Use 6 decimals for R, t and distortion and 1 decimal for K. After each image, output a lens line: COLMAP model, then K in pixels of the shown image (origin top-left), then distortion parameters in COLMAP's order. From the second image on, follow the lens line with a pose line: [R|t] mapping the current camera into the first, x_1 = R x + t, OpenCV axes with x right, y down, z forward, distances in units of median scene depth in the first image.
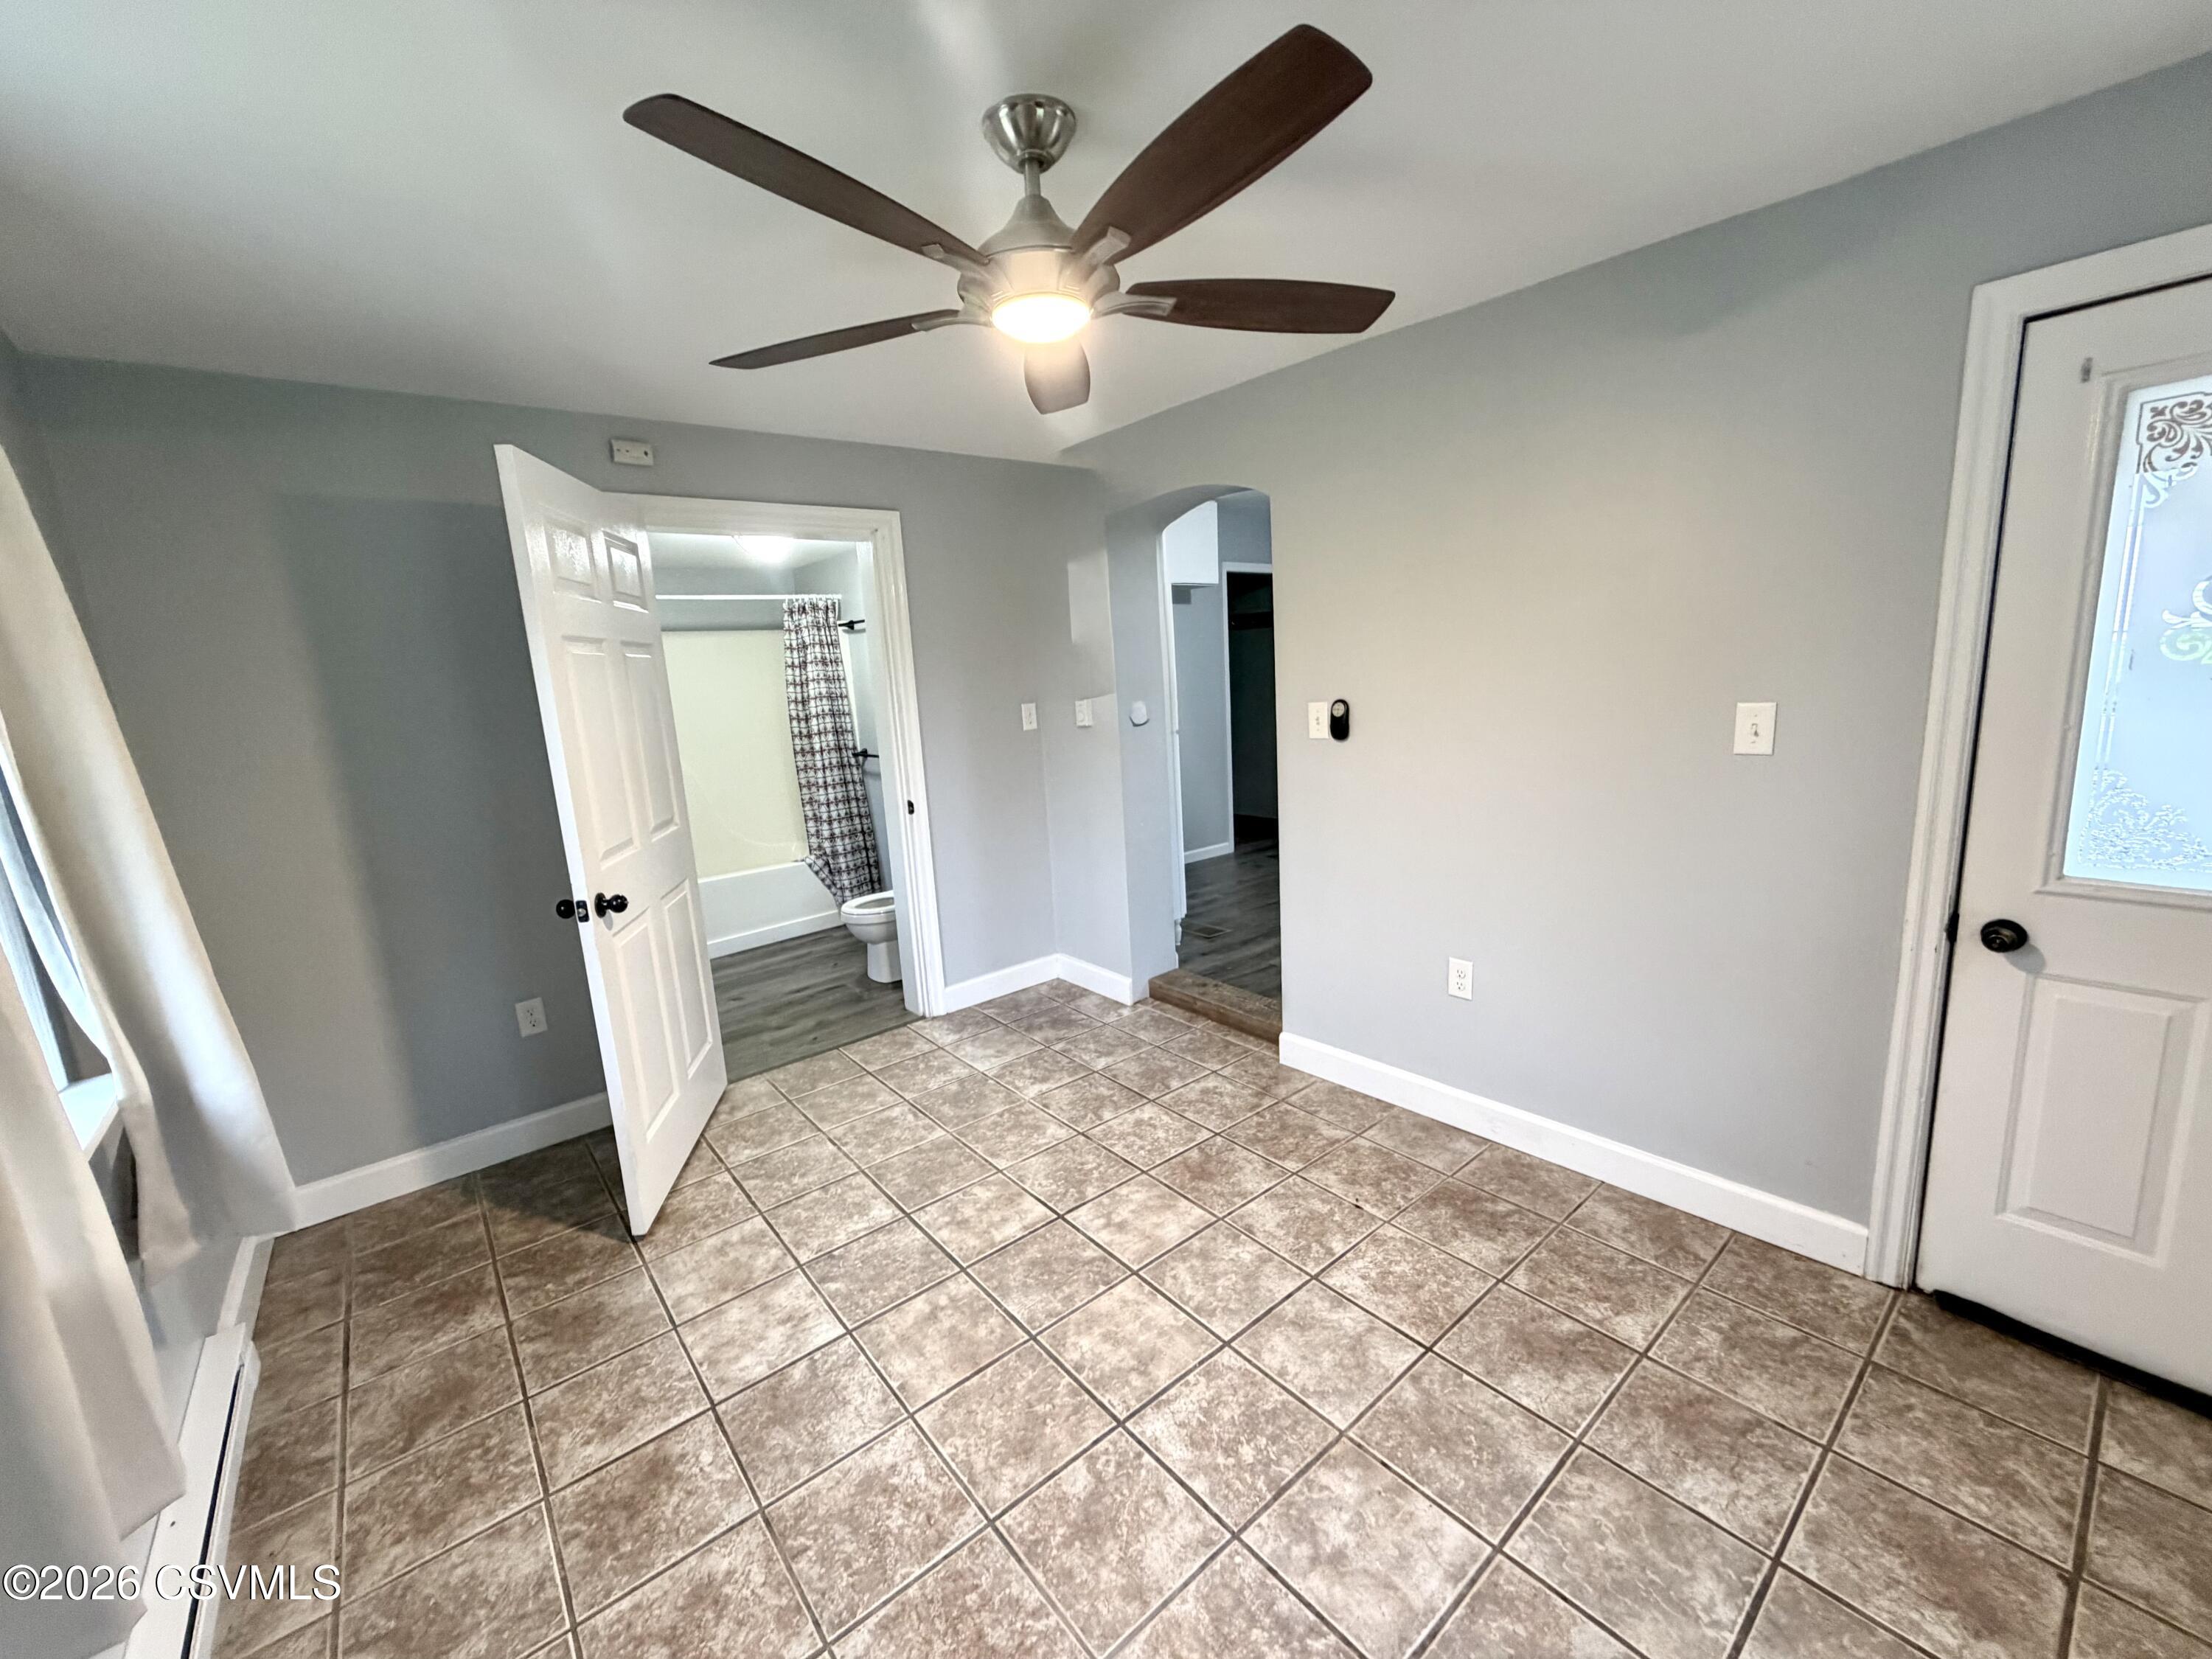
lens RADIAL K [[881.6, 0, 1099.2], [0, 881.6, 832.0], [0, 0, 1]] dist [-0.001141, -0.000377]
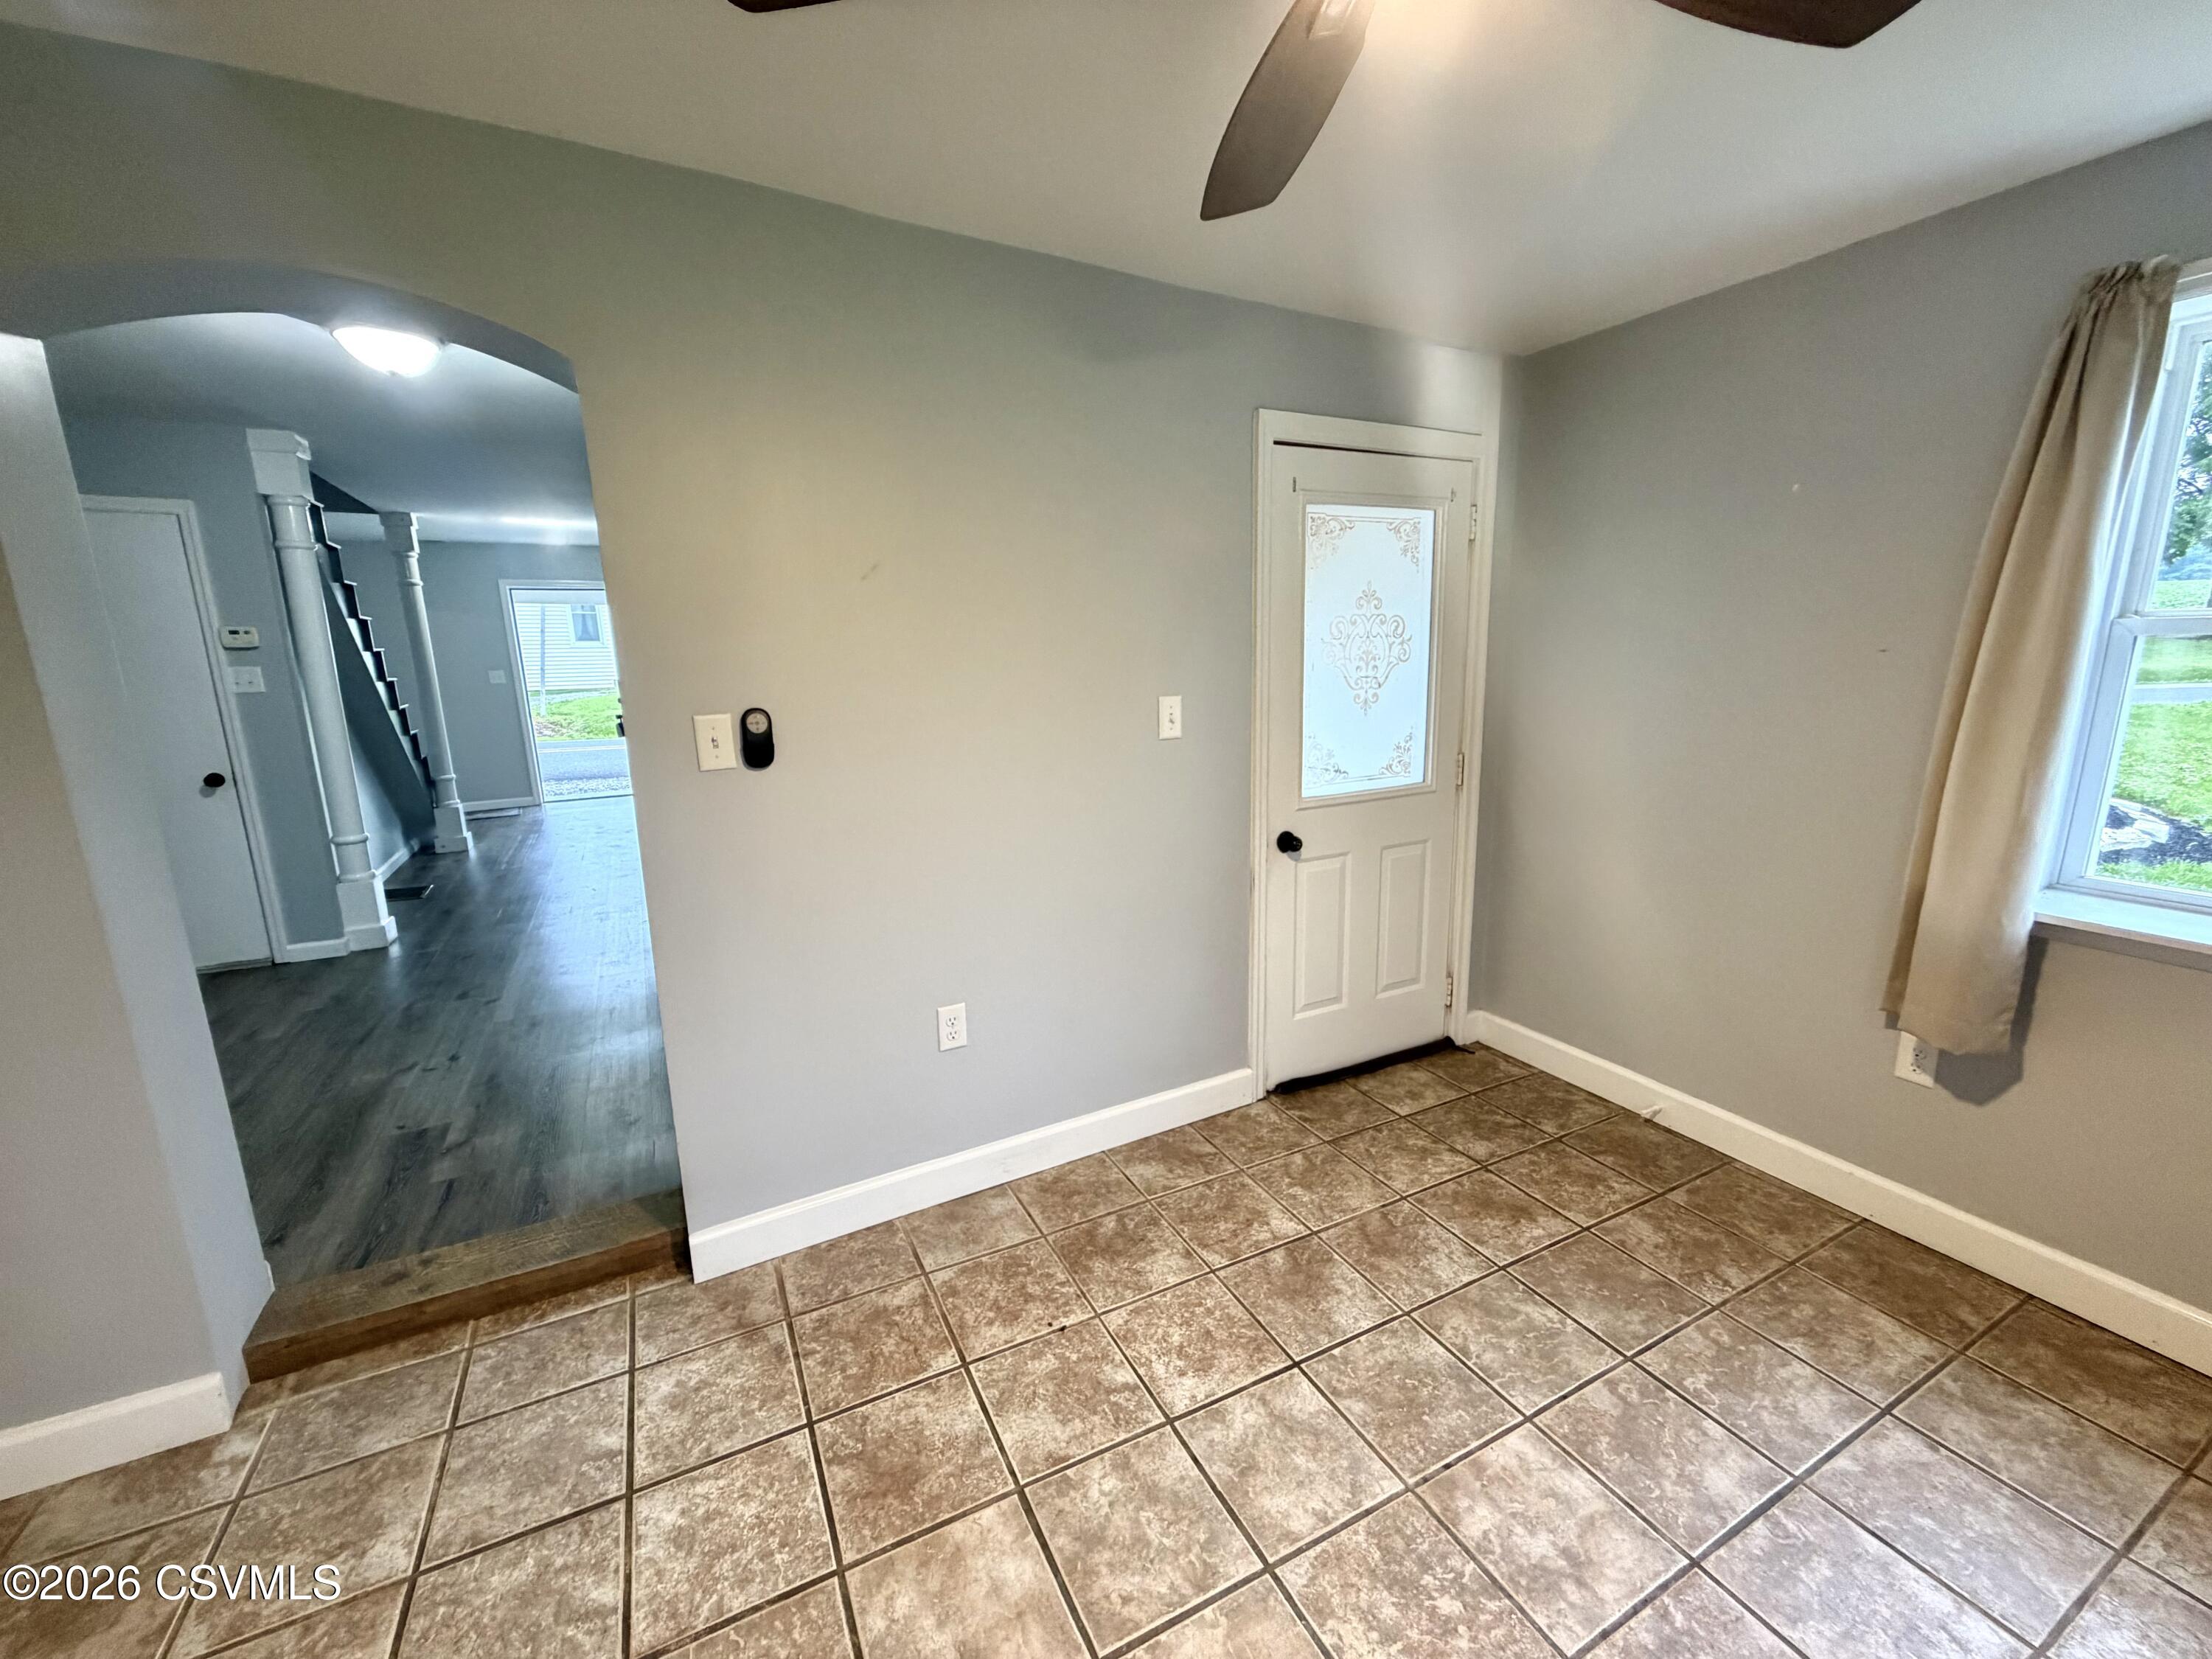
lens RADIAL K [[881.6, 0, 1099.2], [0, 881.6, 832.0], [0, 0, 1]] dist [-0.001141, -0.000377]
pose [[0.213030, -0.145094, 0.966212, -0.479935], [0.186507, 0.976766, 0.105558, -0.110325], [-0.959079, 0.157719, 0.235142, 0.836765]]
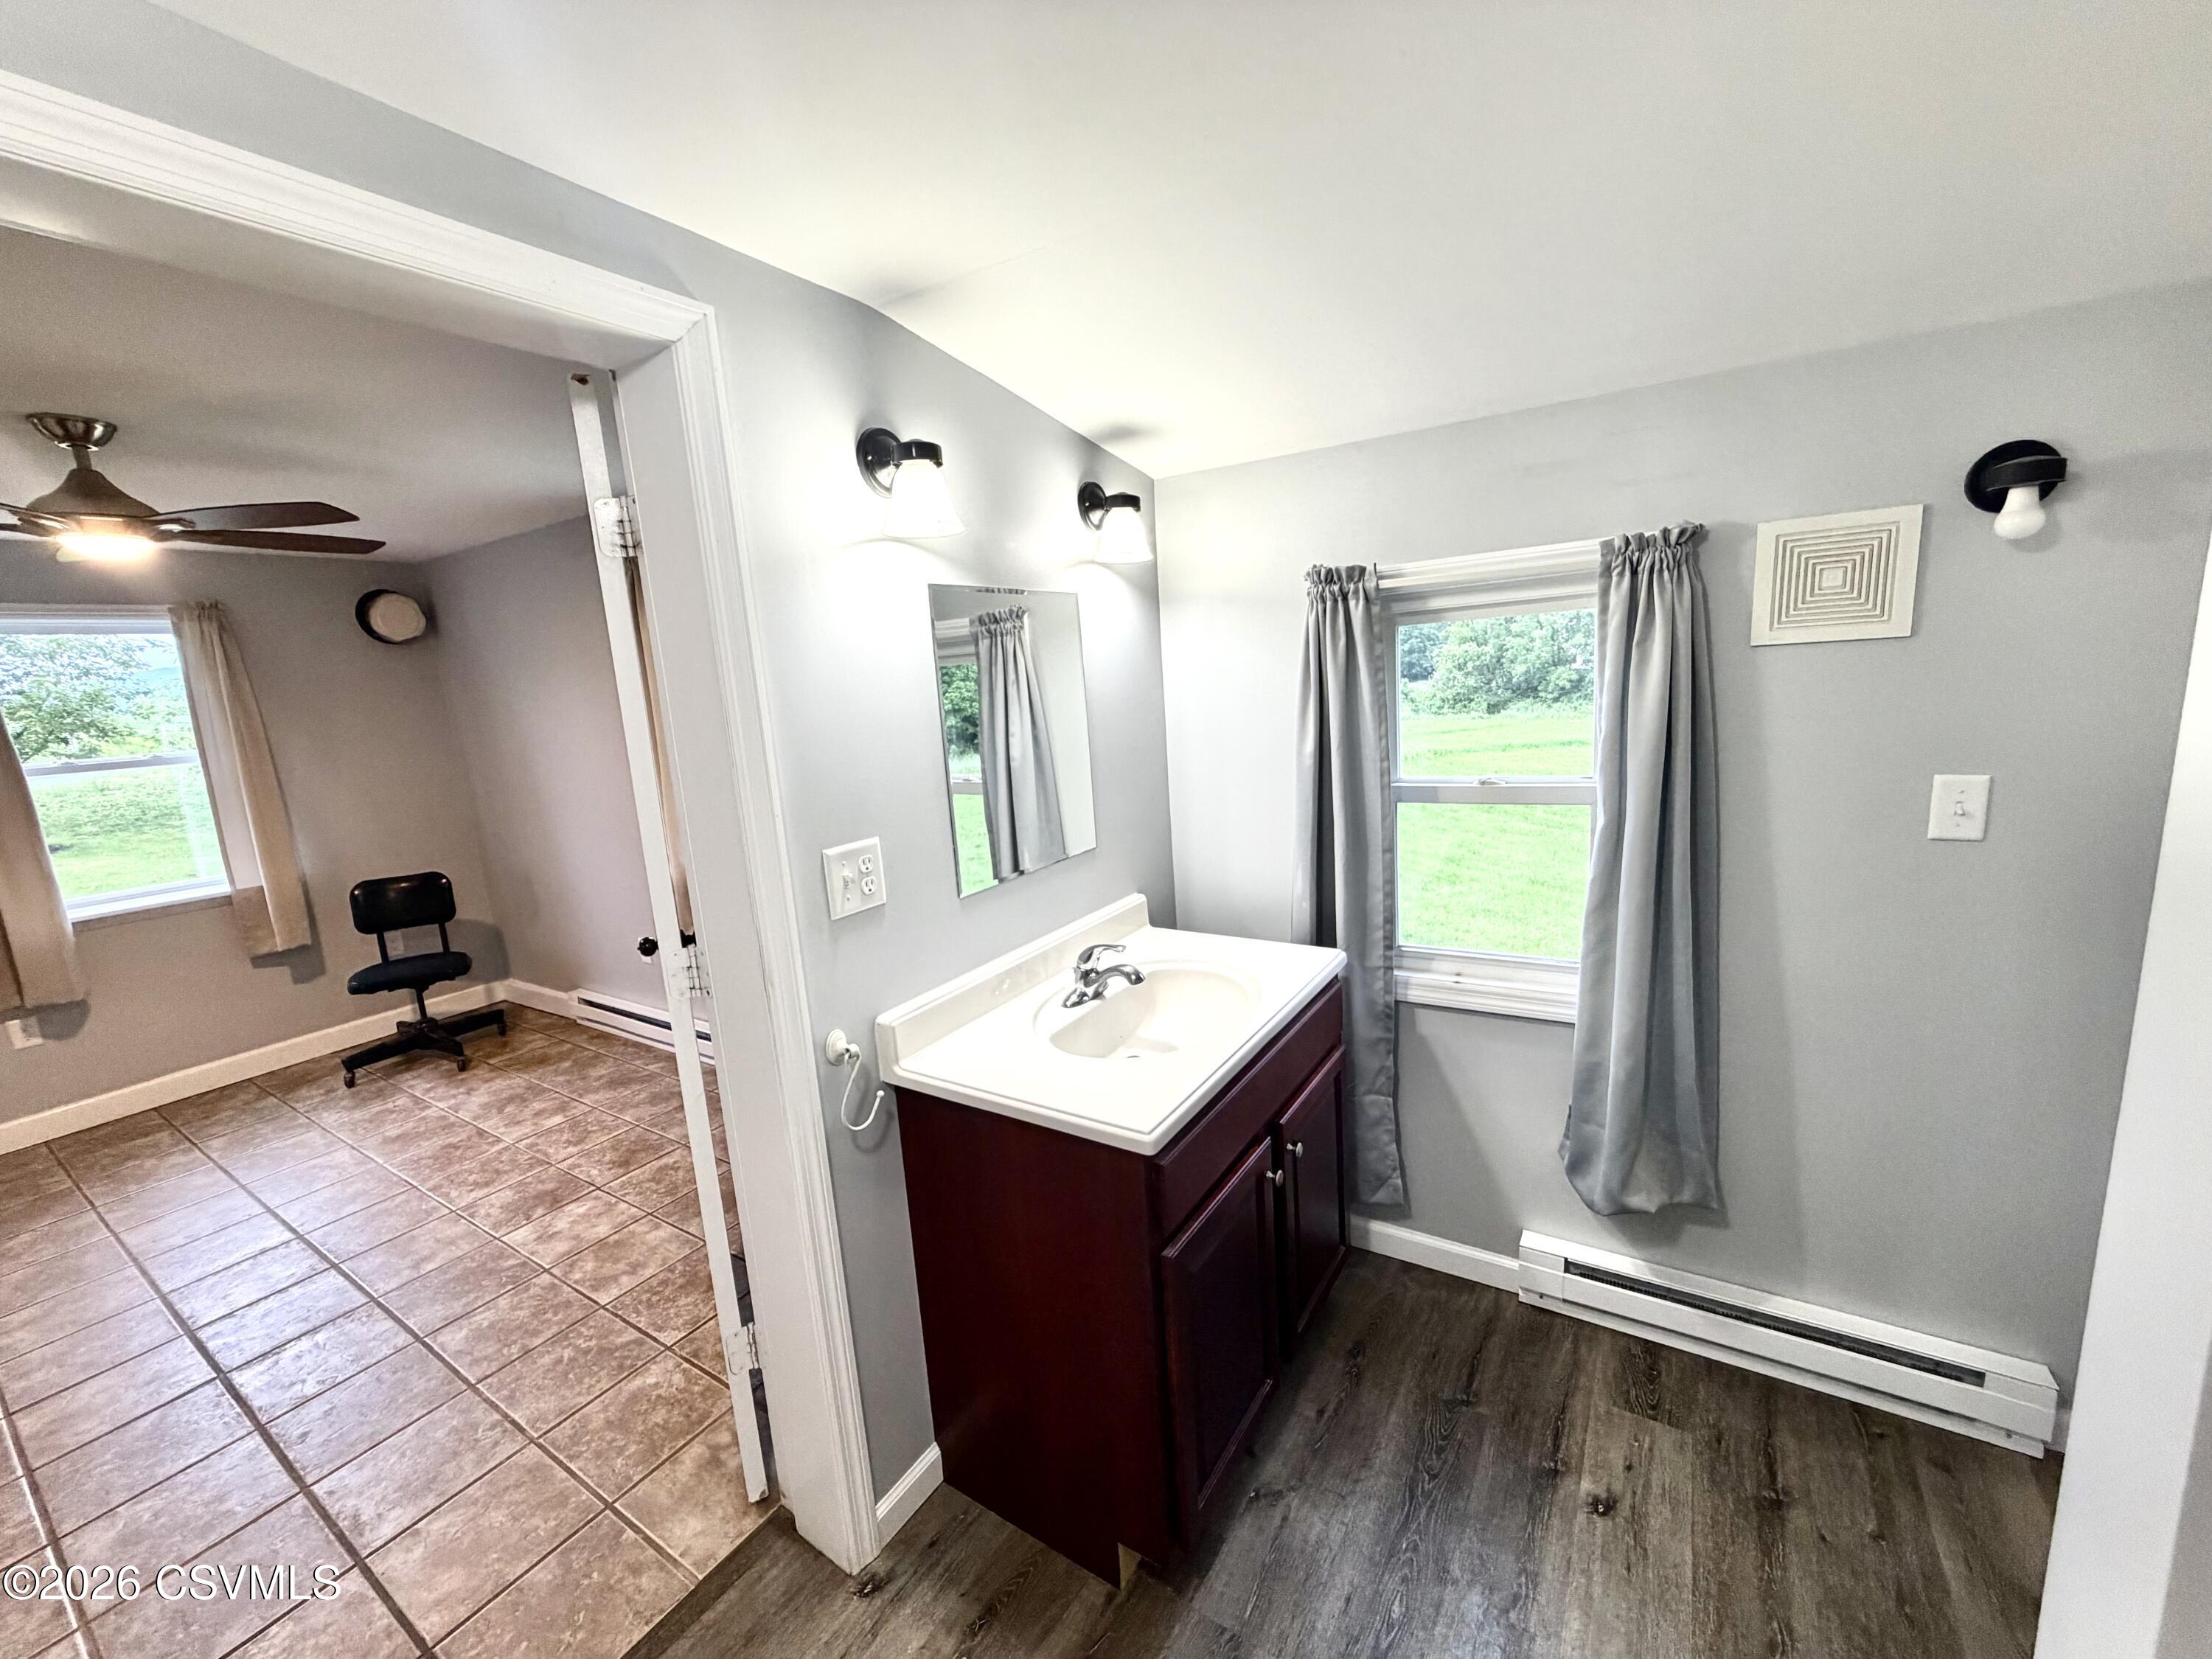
lens RADIAL K [[881.6, 0, 1099.2], [0, 881.6, 832.0], [0, 0, 1]] dist [-0.001141, -0.000377]
pose [[-0.945184, 0.174056, -0.276281, -0.882114], [0.063641, 0.928060, 0.366953, -0.419938], [0.320276, 0.329256, -0.888265, 2.275696]]
